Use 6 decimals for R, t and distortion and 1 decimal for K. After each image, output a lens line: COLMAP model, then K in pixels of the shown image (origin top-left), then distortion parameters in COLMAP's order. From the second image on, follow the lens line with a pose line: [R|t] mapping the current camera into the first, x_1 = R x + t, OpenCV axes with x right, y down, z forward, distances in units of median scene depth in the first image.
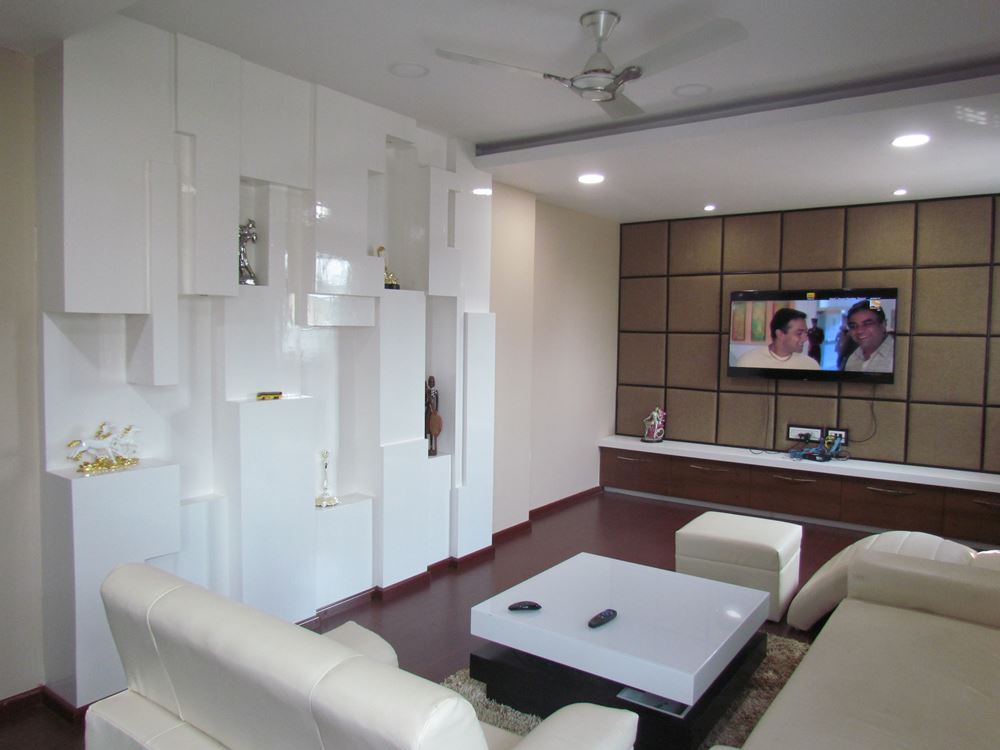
lens RADIAL K [[708.2, 0, 500.0], [0, 708.2, 375.0], [0, 0, 1]] dist [-0.028447, 0.001652]
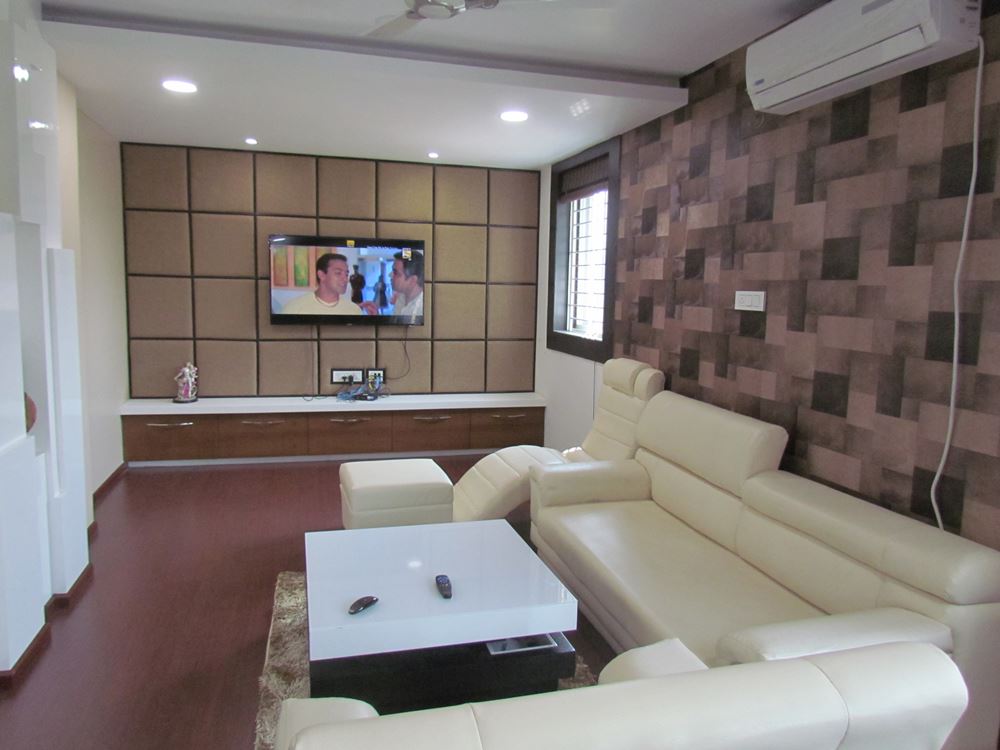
lens RADIAL K [[708.2, 0, 500.0], [0, 708.2, 375.0], [0, 0, 1]] dist [-0.028447, 0.001652]
pose [[0.630302, -0.093473, 0.770703, -0.235442], [0.030295, 0.994931, 0.095892, -0.012306], [-0.775759, -0.037092, 0.629938, 0.163772]]
